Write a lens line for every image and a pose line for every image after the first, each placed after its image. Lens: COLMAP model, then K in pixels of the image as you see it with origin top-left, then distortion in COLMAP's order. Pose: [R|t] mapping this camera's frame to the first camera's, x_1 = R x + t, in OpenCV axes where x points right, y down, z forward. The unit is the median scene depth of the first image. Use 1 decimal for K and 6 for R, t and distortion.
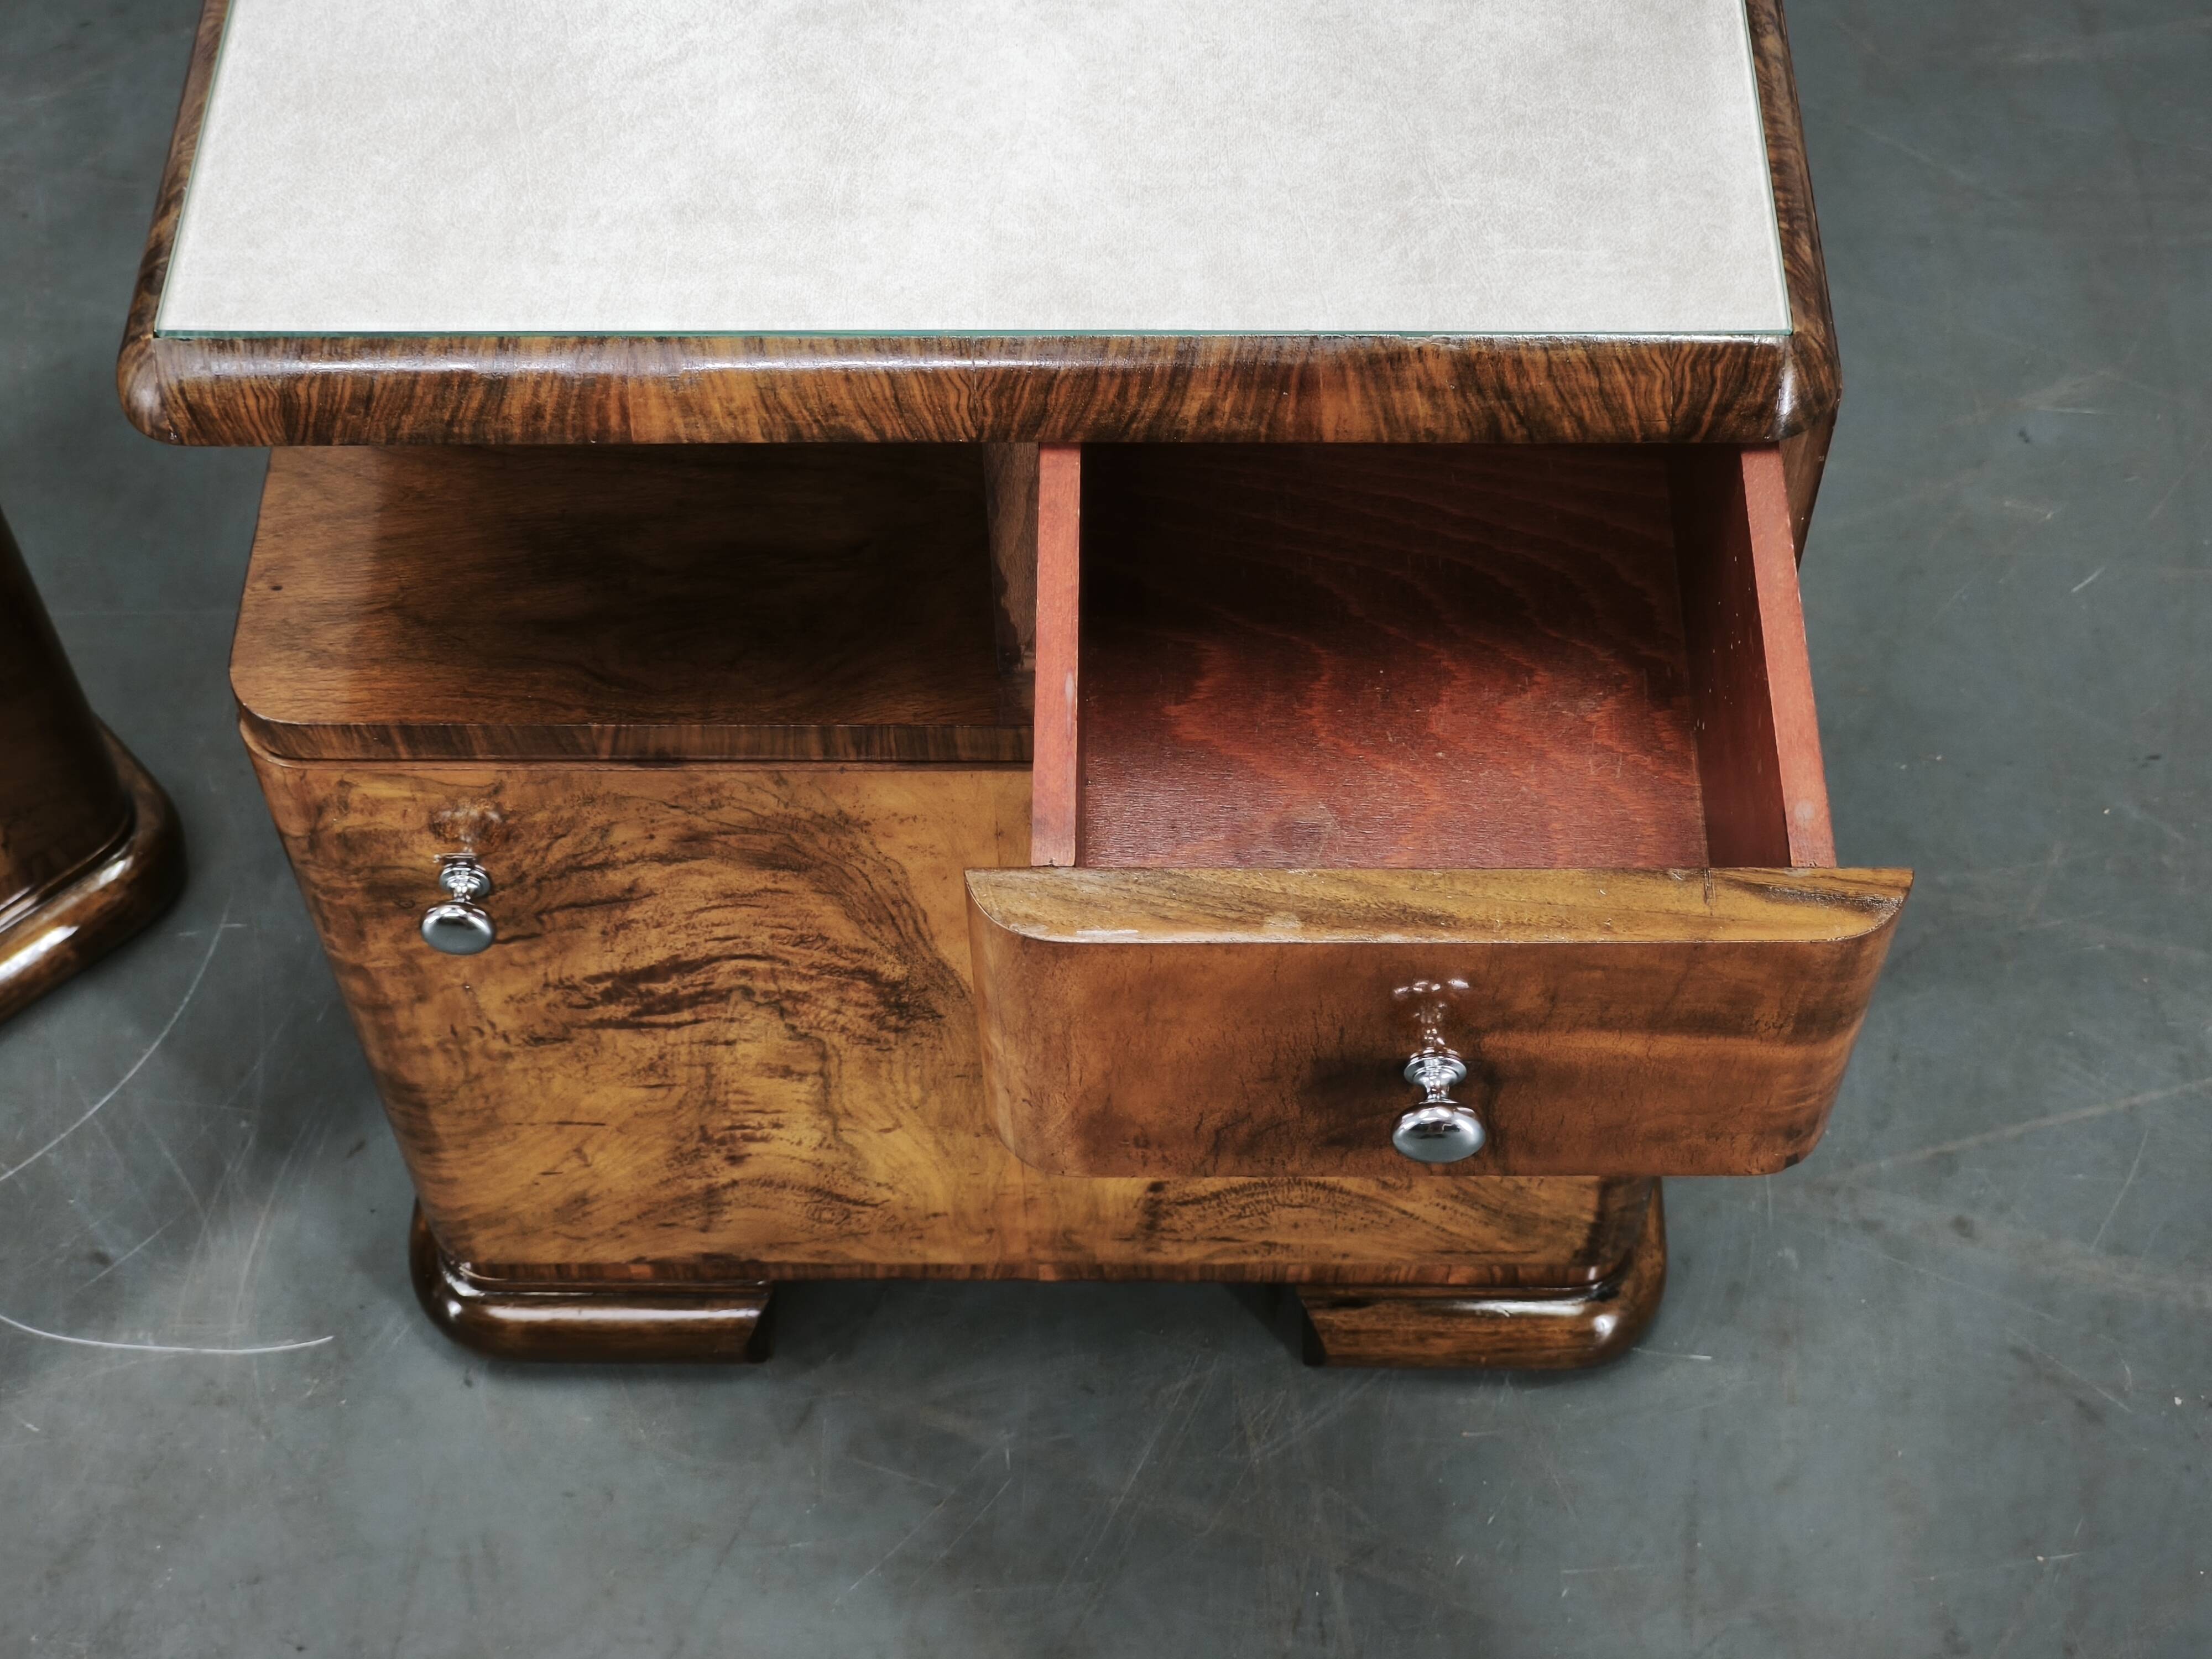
lens RADIAL K [[3368.6, 0, 1110.1], [0, 3368.6, 817.9], [0, 0, 1]] dist [0.008490, 0.000000]
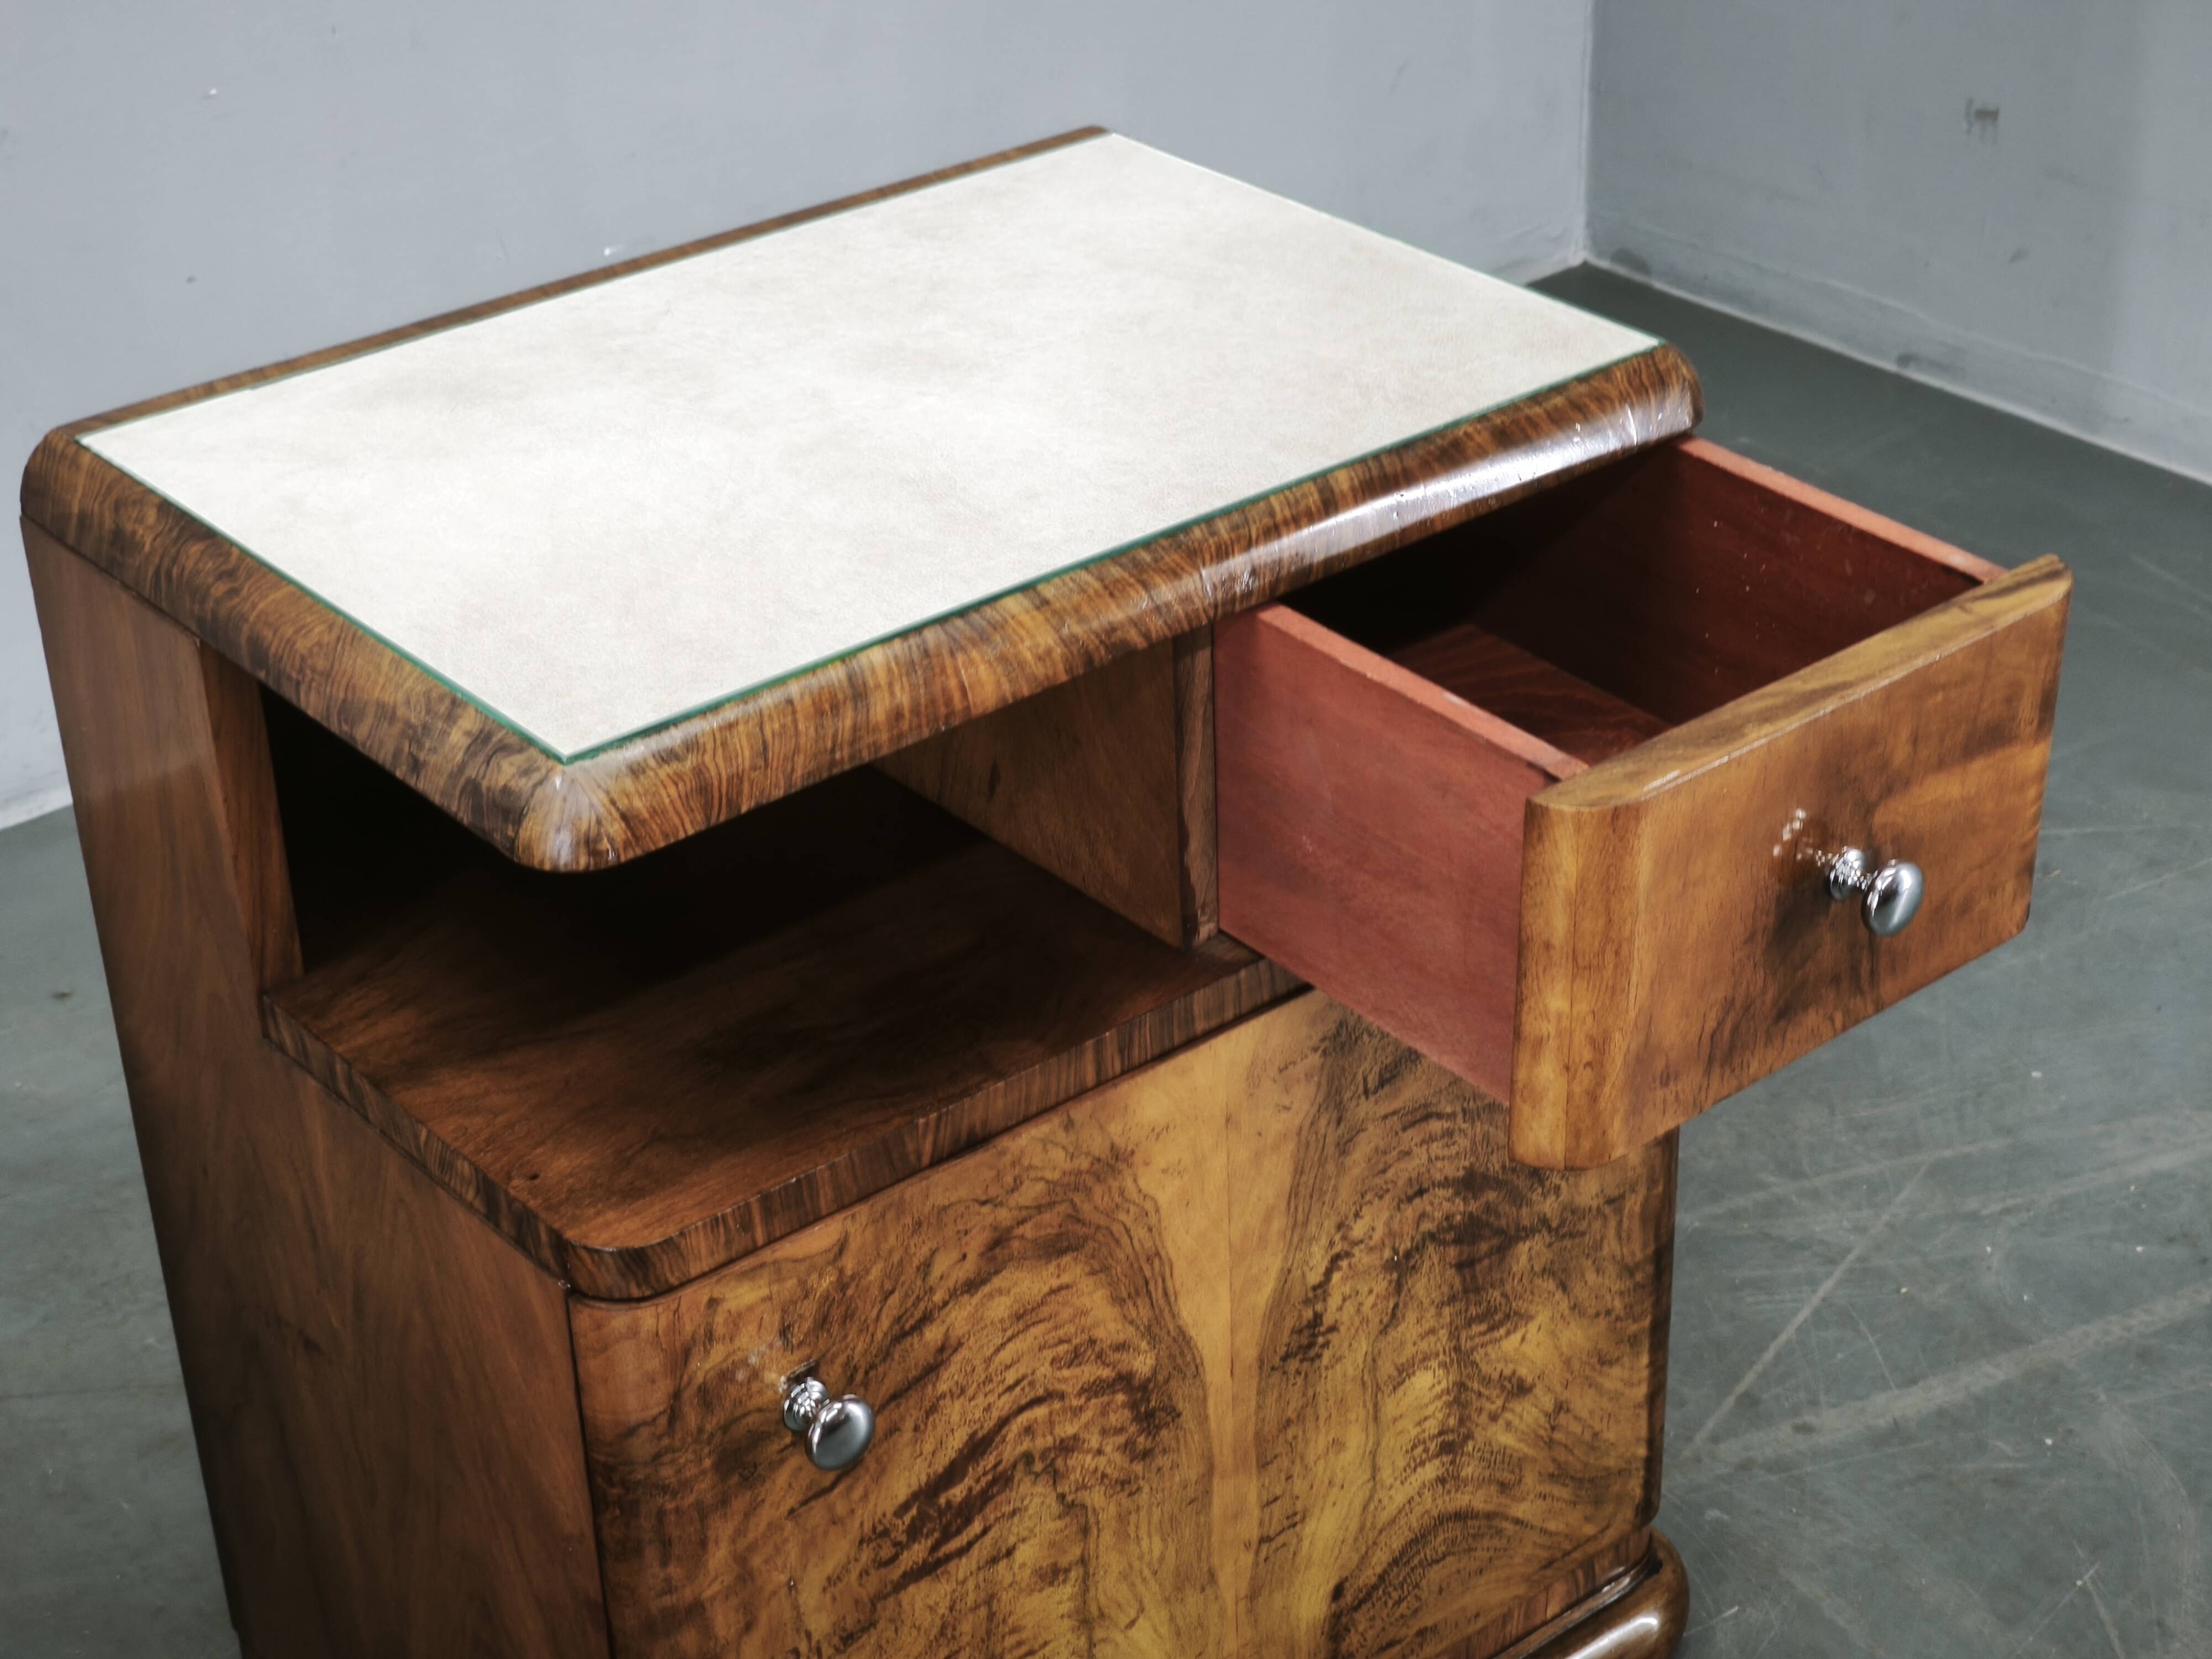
lens RADIAL K [[3736.1, 0, 1177.9], [0, 3736.1, 793.1], [0, 0, 1]] dist [-0.014472, 0.000000]
pose [[0.756470, -0.322451, 0.569015, -0.625829], [0.544181, 0.792922, -0.274119, 0.217748], [-0.362795, 0.517010, 0.775294, 0.048639]]
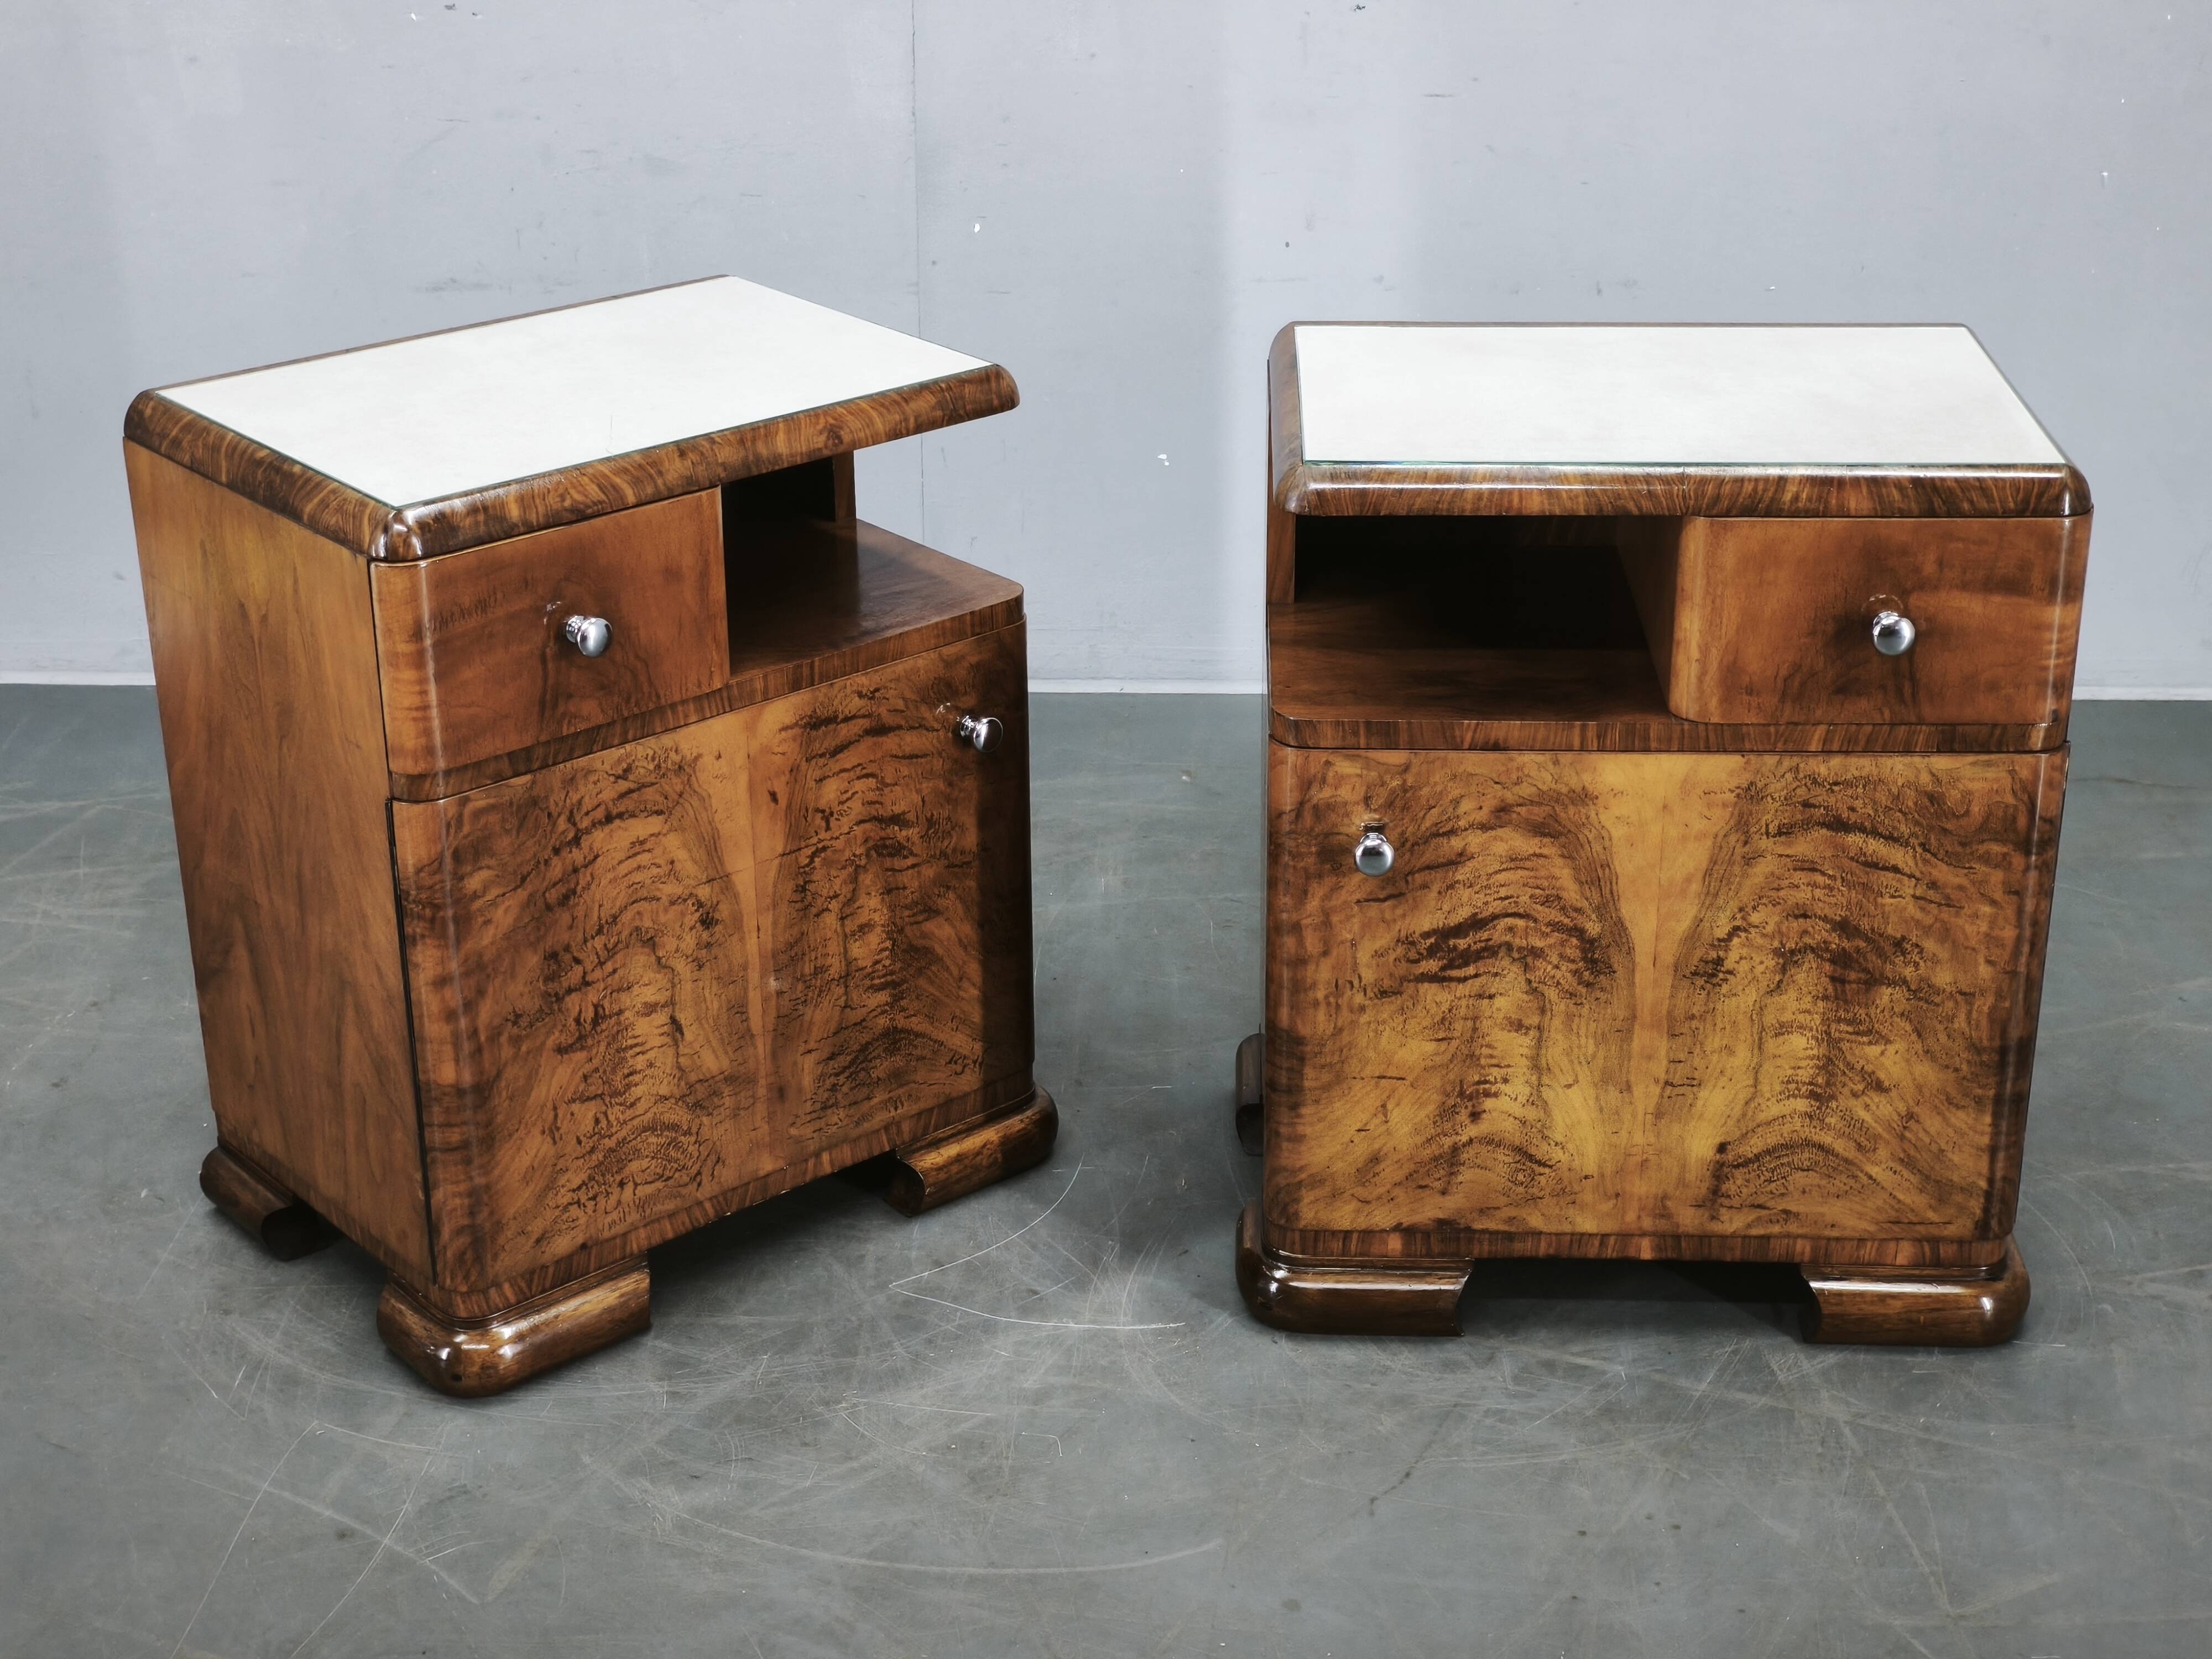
lens RADIAL K [[3368.6, 0, 1041.5], [0, 3368.6, 803.4], [0, 0, 1]] dist [0.008490, 0.000000]
pose [[0.999021, 0.017008, -0.040838, -0.285312], [-0.036042, 0.848198, -0.528451, 0.948316], [0.025651, 0.529406, 0.847981, -0.578004]]
